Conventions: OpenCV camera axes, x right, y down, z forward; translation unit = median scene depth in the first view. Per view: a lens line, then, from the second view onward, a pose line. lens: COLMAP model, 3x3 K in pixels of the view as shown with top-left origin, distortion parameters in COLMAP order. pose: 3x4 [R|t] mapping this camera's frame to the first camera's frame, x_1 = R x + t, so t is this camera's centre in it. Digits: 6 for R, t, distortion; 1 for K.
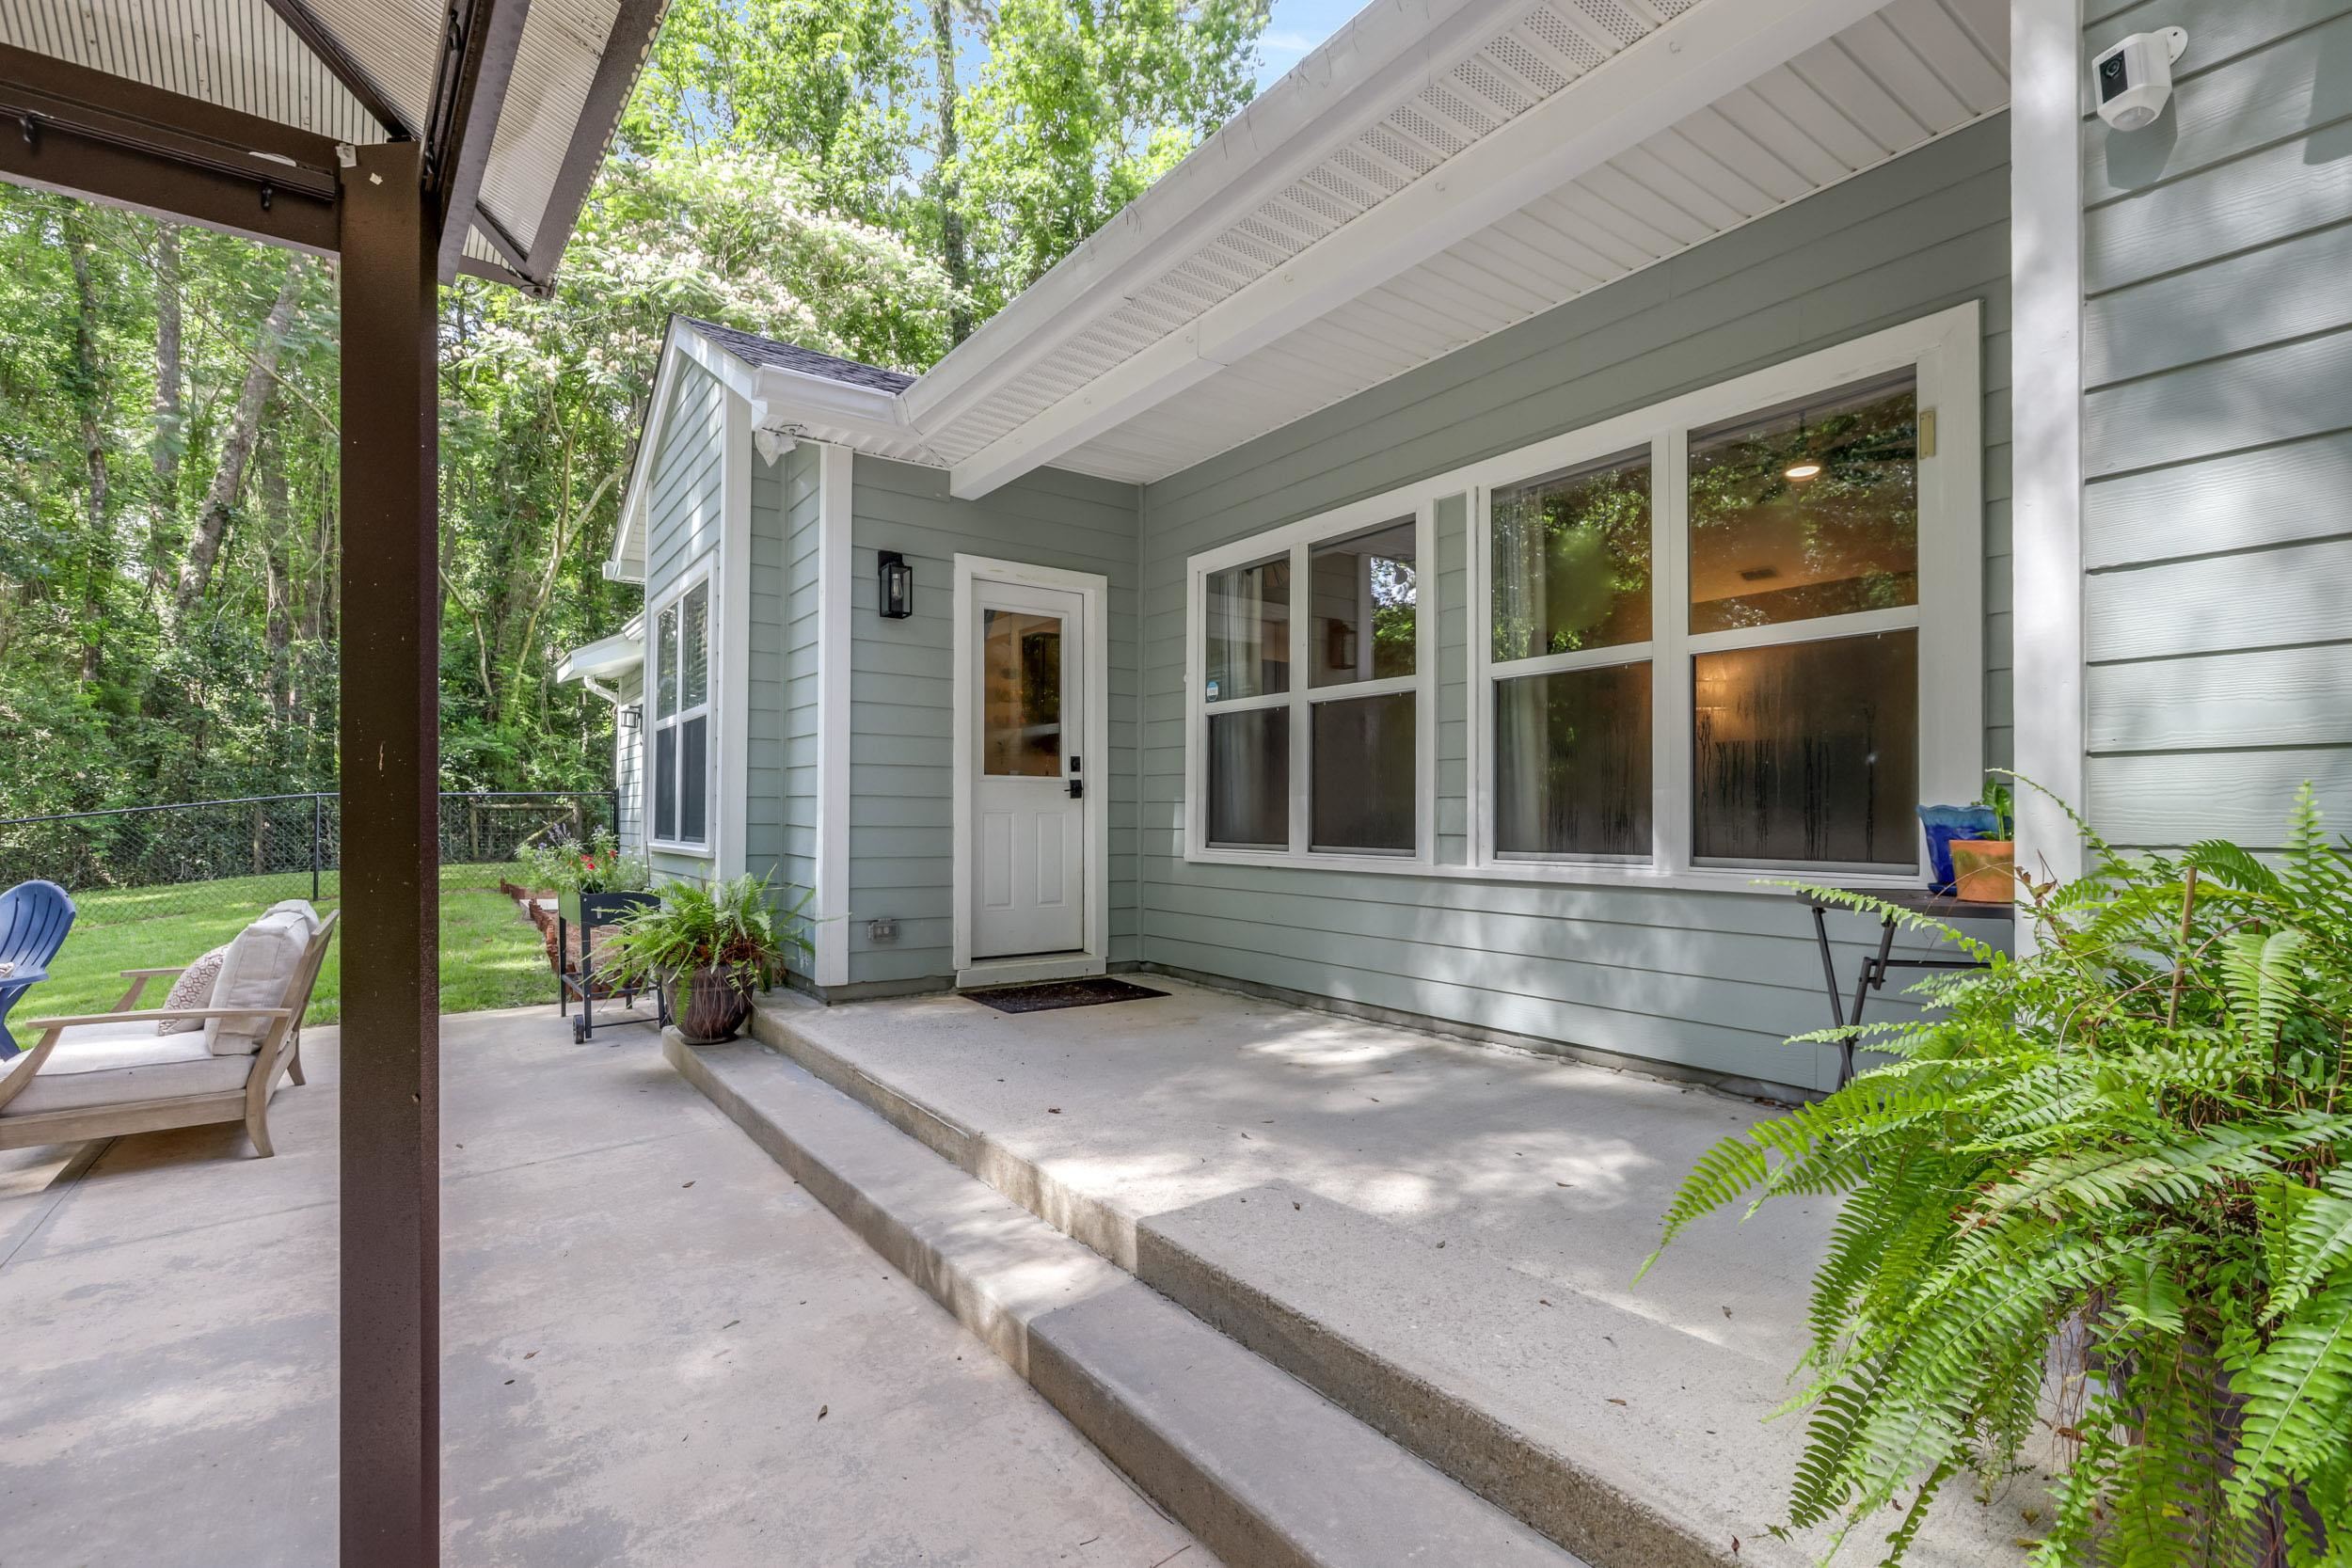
lens RADIAL K [[1074.7, 0, 1174.4], [0, 1074.7, 799.2], [0, 0, 1]] dist [0.002311, -0.001020]
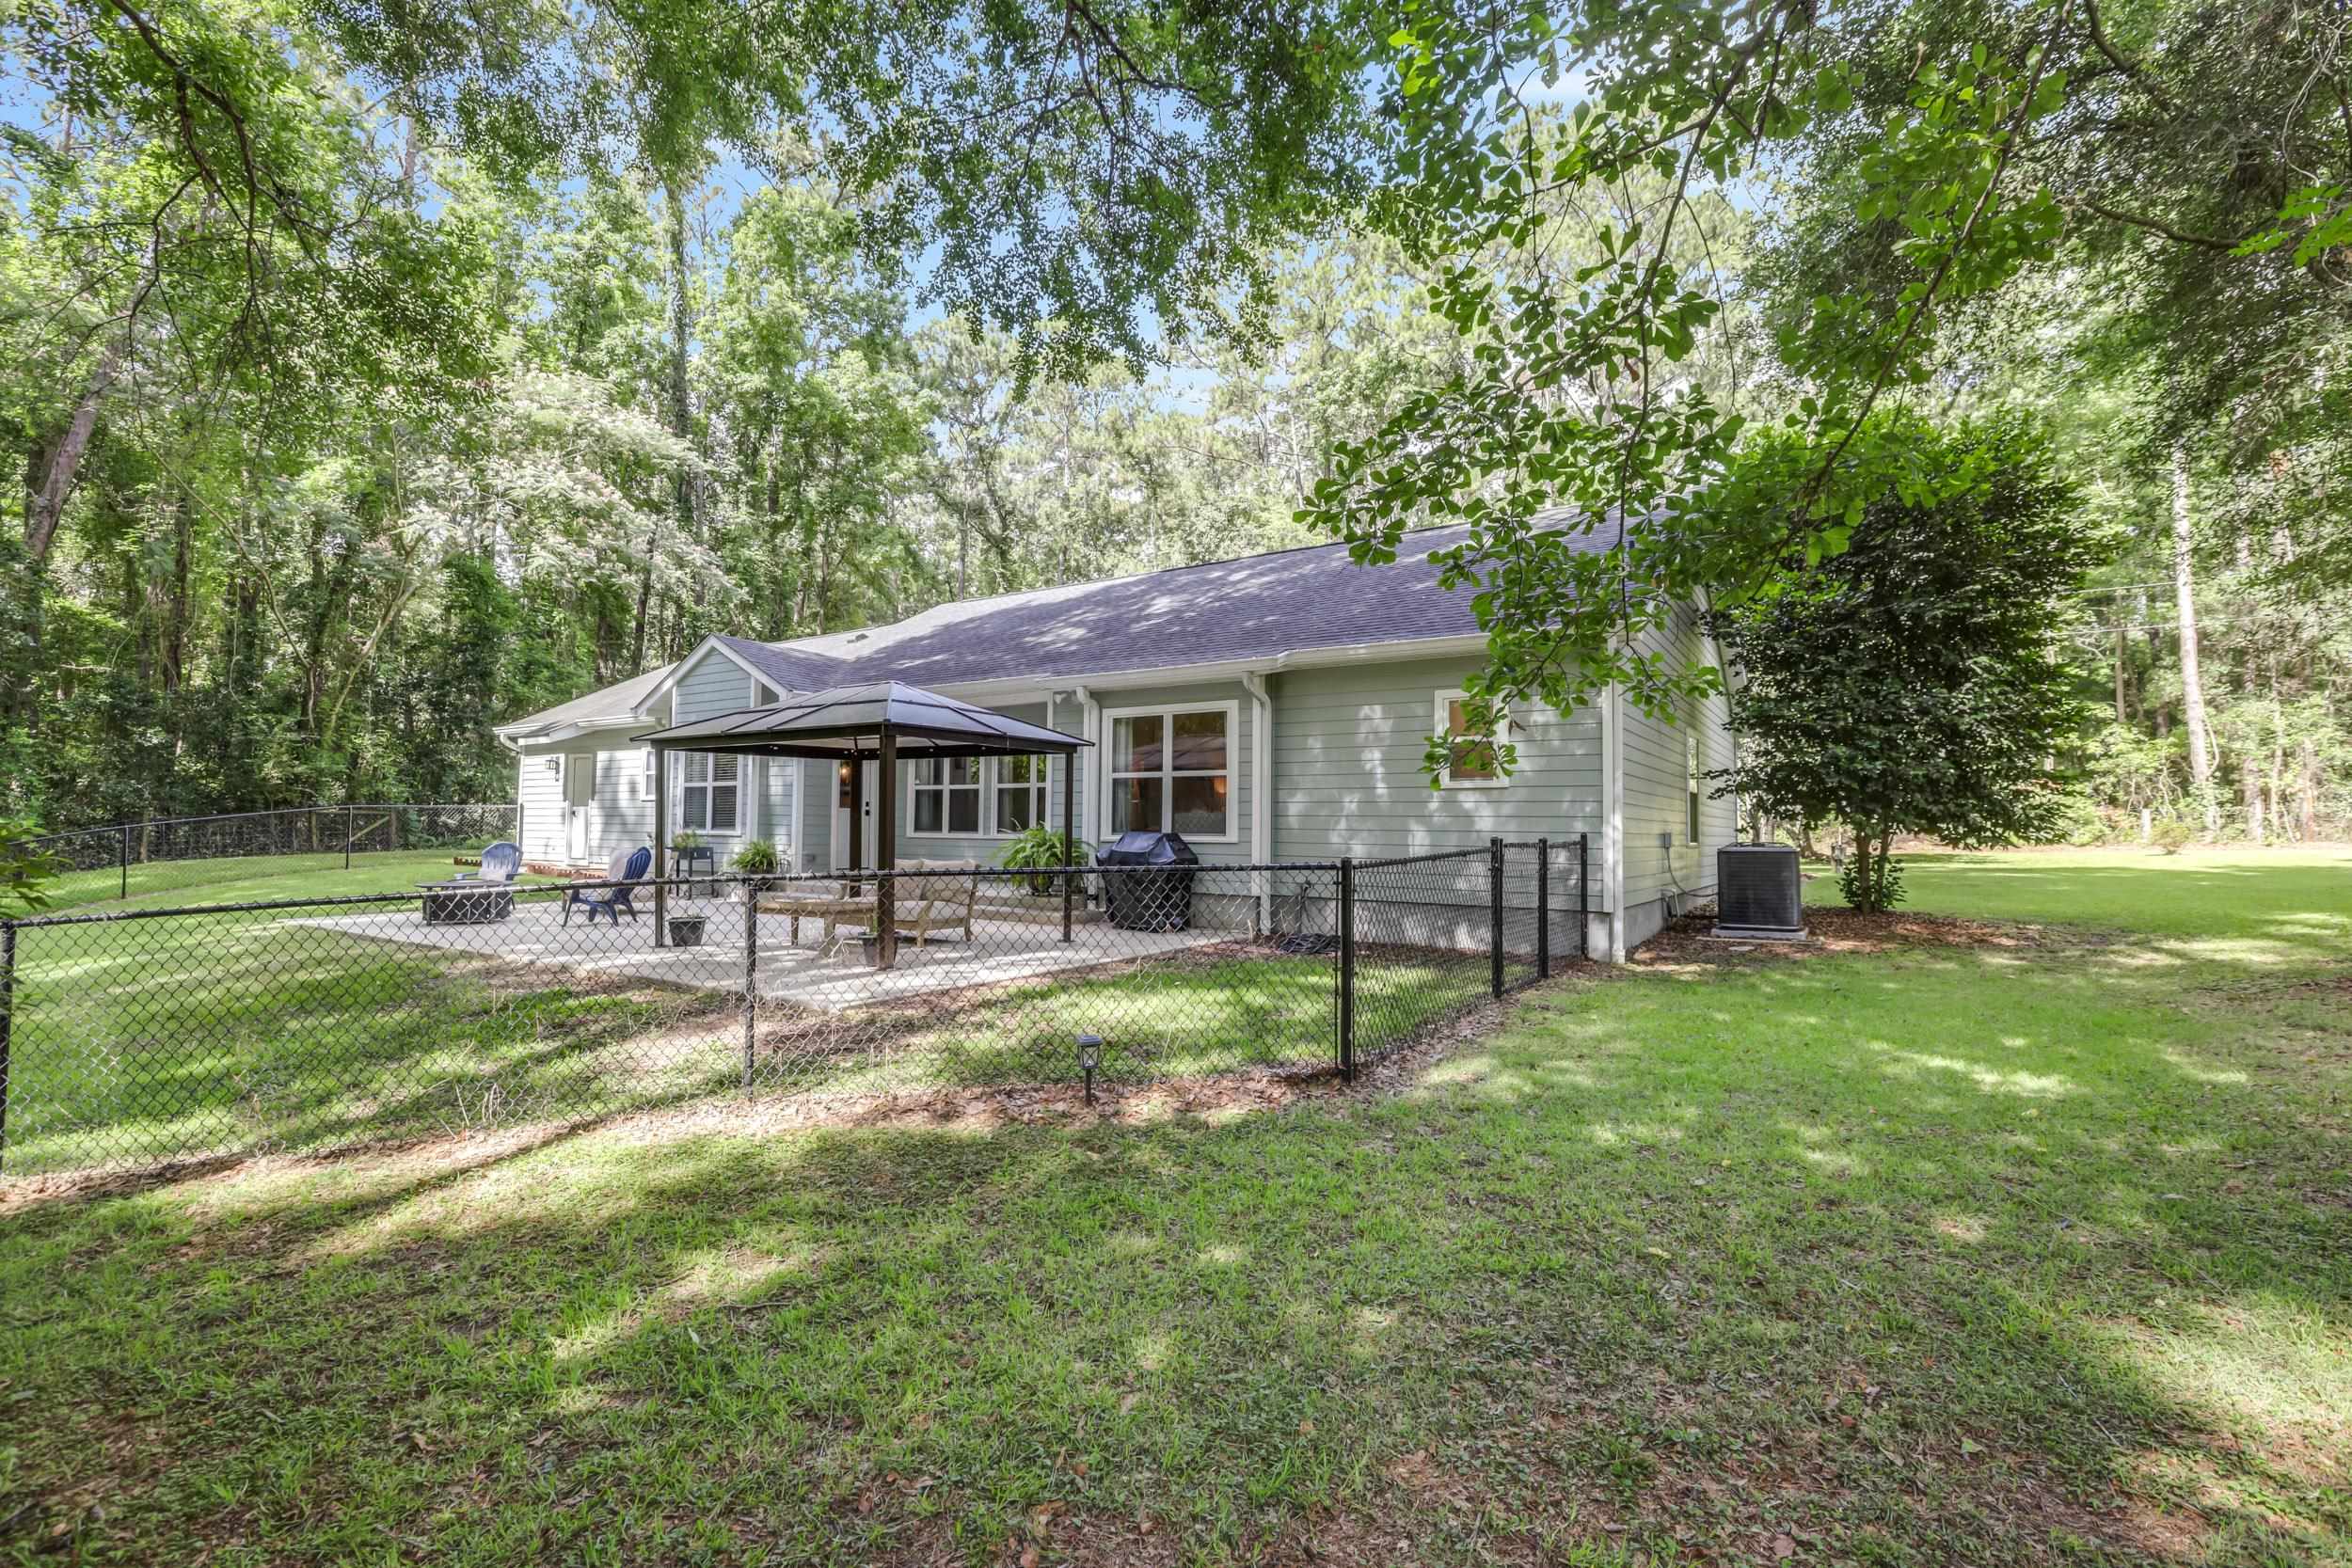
lens RADIAL K [[1074.7, 0, 1173.0], [0, 1074.7, 791.3], [0, 0, 1]] dist [0.002311, -0.001020]
pose [[0.940178, 0.006250, 0.340626, -0.350845], [-0.005080, 0.999978, -0.004328, -0.064475], [-0.340645, 0.002339, 0.940189, -2.287258]]
